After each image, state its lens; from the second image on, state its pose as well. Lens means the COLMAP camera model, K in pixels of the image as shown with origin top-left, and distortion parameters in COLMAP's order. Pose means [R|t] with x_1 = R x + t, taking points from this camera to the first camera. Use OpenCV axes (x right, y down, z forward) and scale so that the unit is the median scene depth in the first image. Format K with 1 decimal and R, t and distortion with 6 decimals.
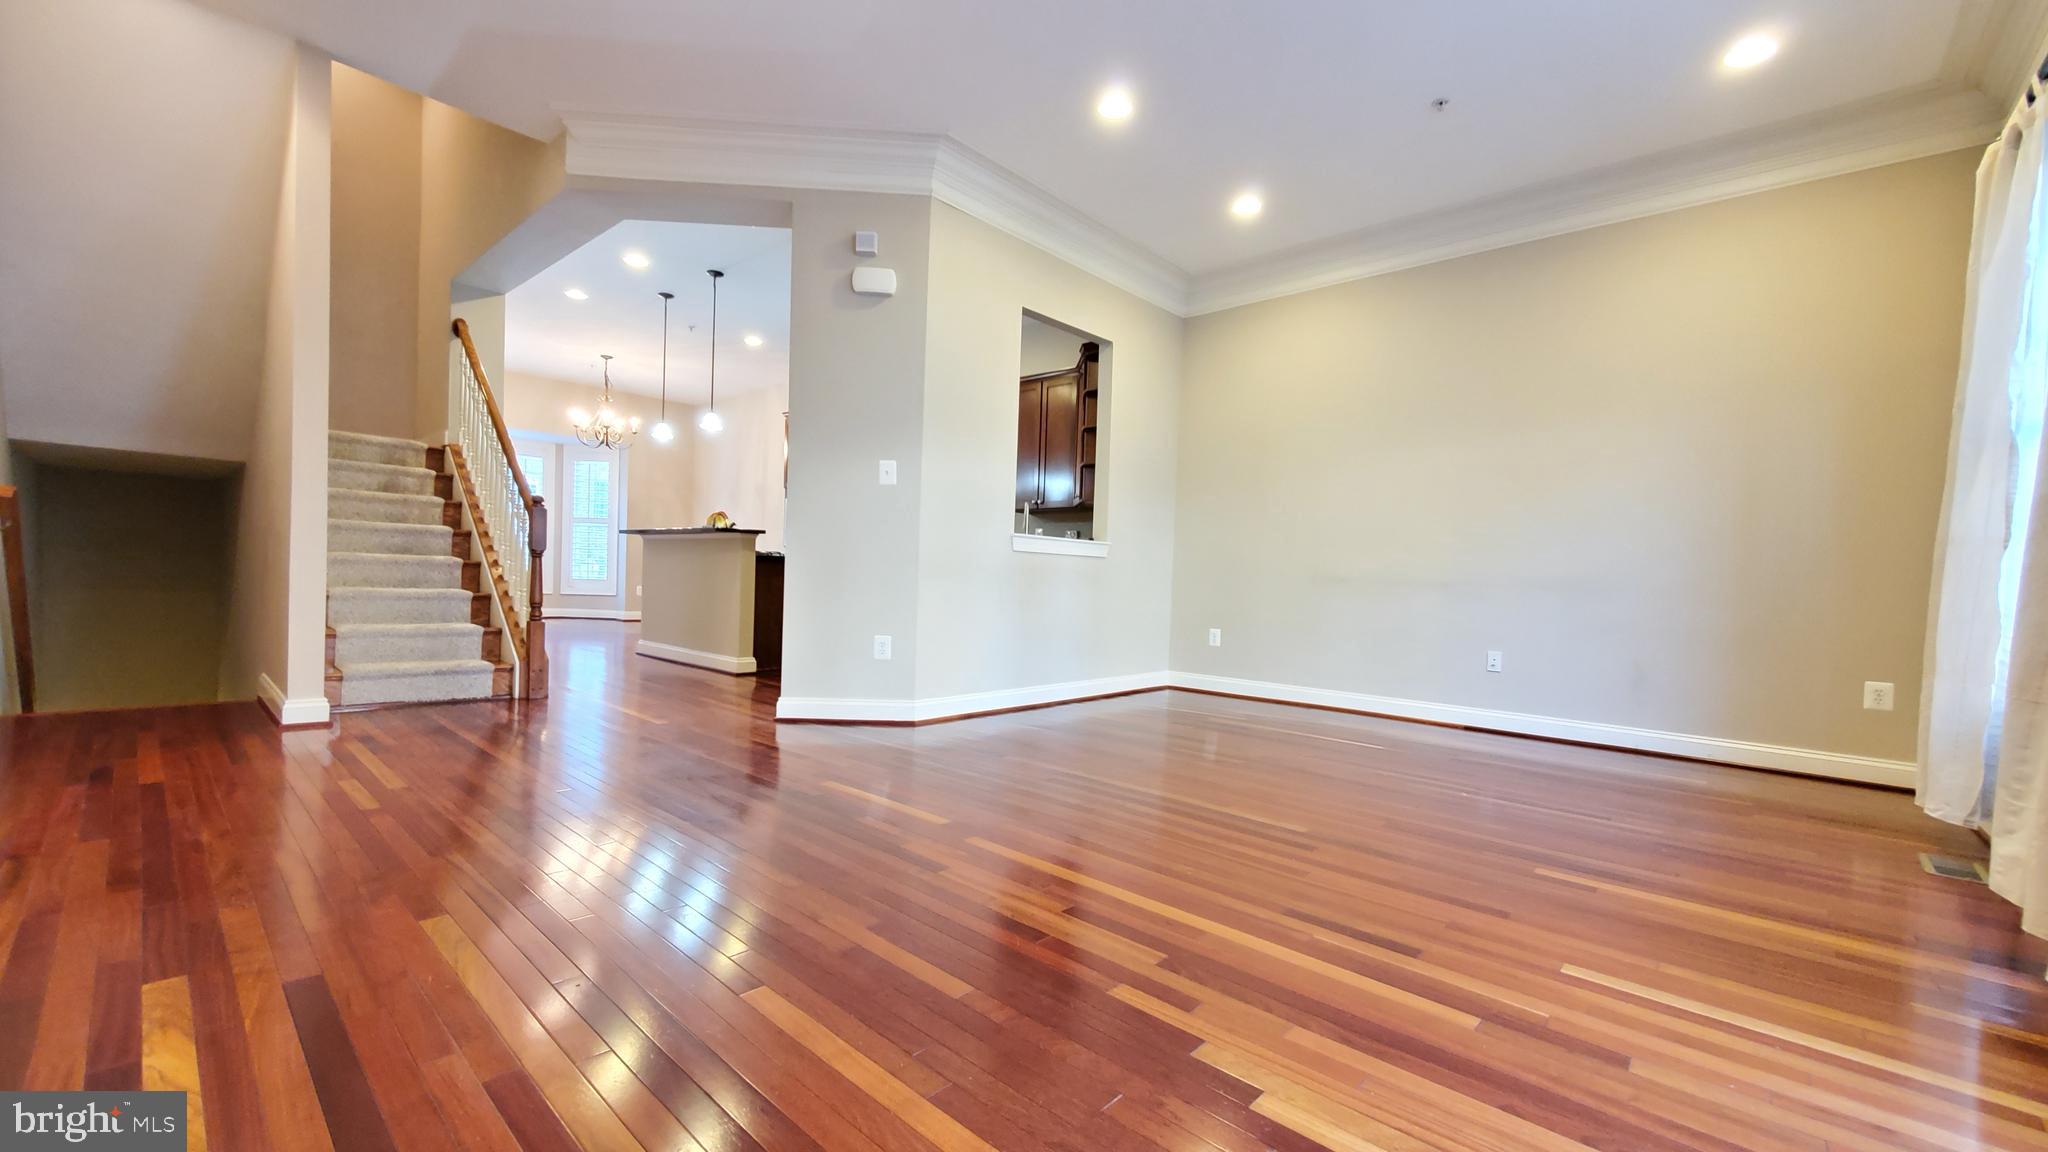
lens RADIAL K [[806.6, 0, 1016.7], [0, 806.6, 593.4], [0, 0, 1]] dist [0.001245, 0.000352]
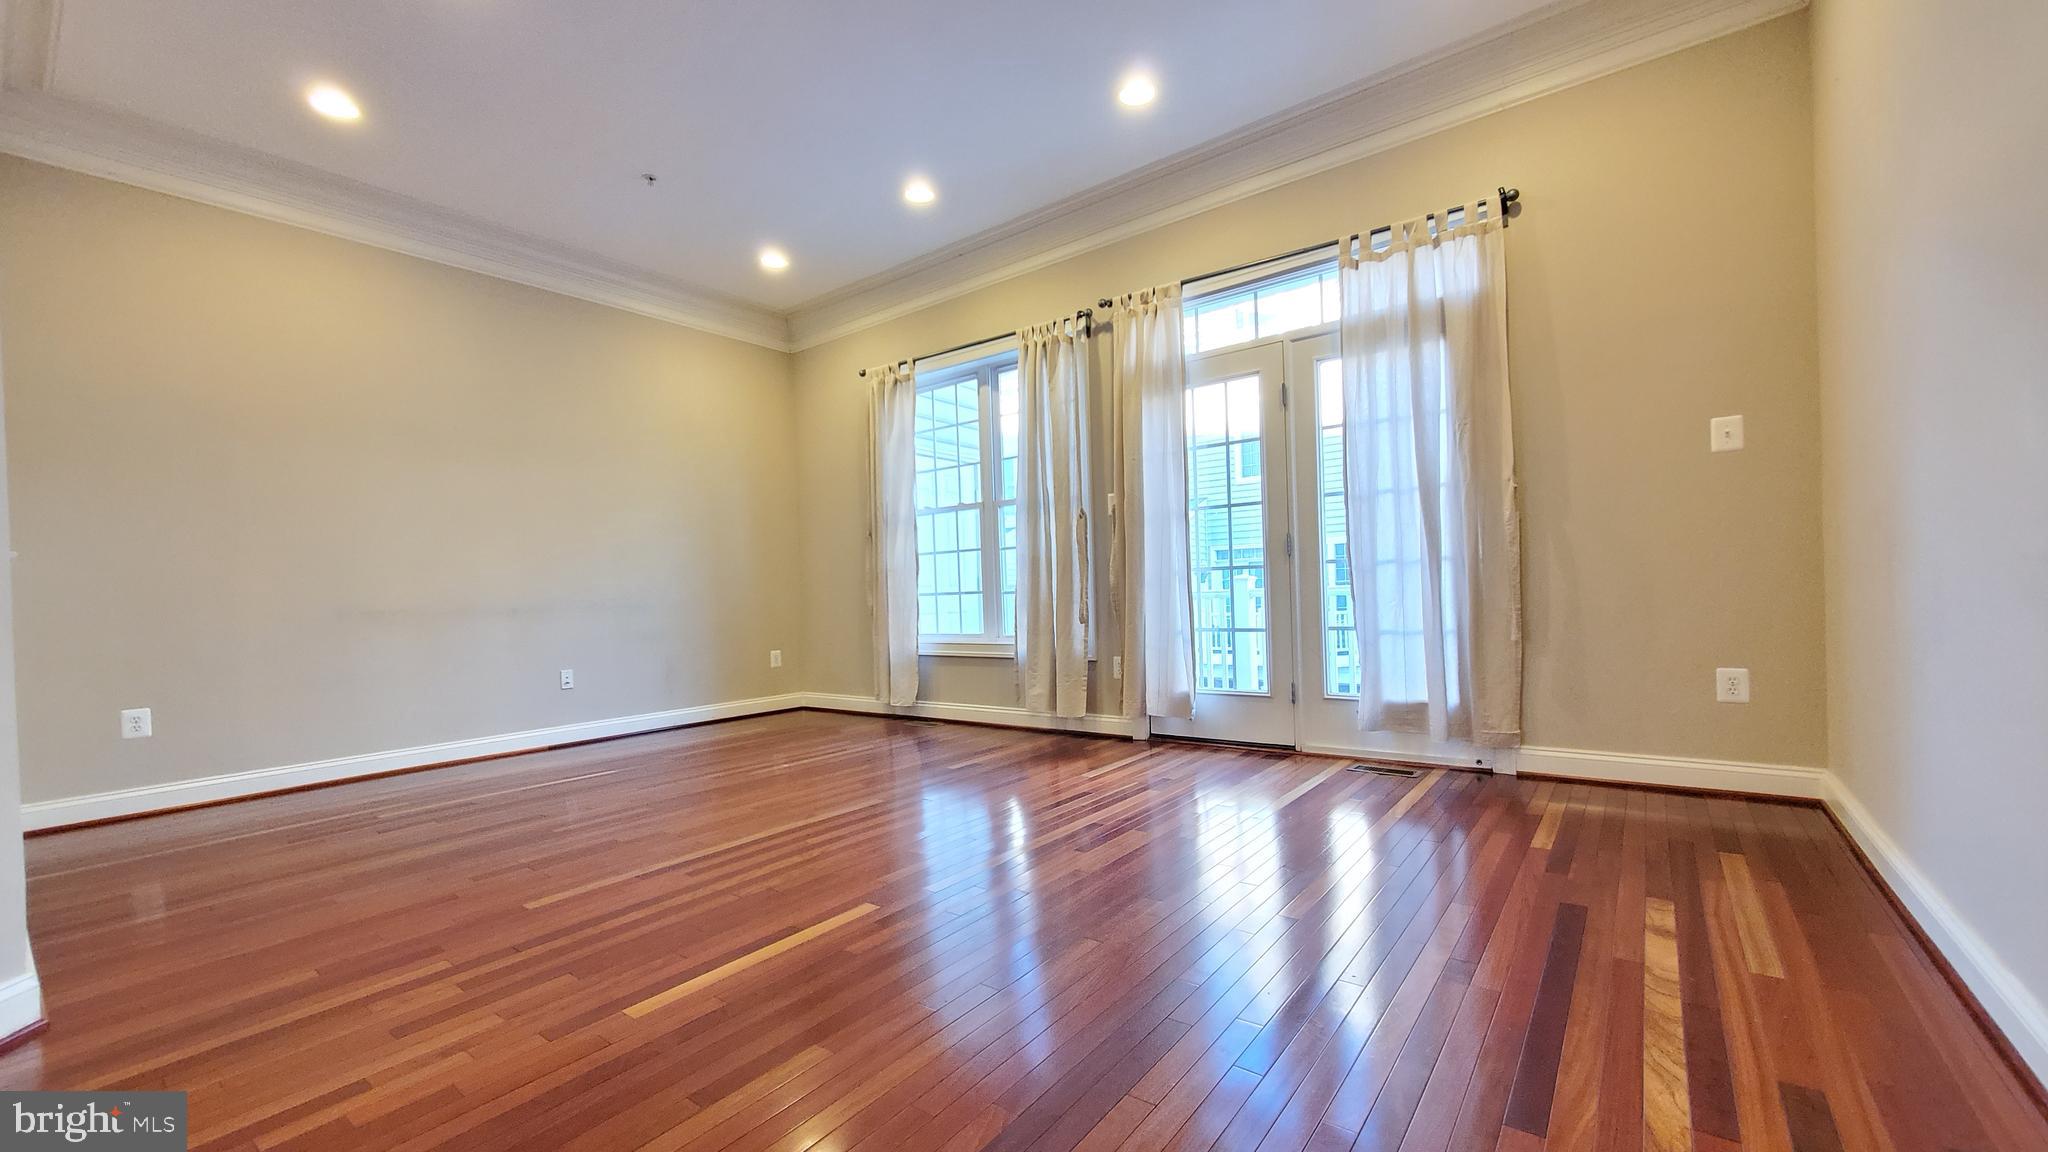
lens RADIAL K [[806.6, 0, 1016.7], [0, 806.6, 593.4], [0, 0, 1]] dist [0.001245, 0.000352]
pose [[-0.079693, -0.035752, 0.996178, -0.568159], [0.052586, 0.997814, 0.040018, -0.044410], [-0.995431, 0.055575, -0.077638, 0.540719]]
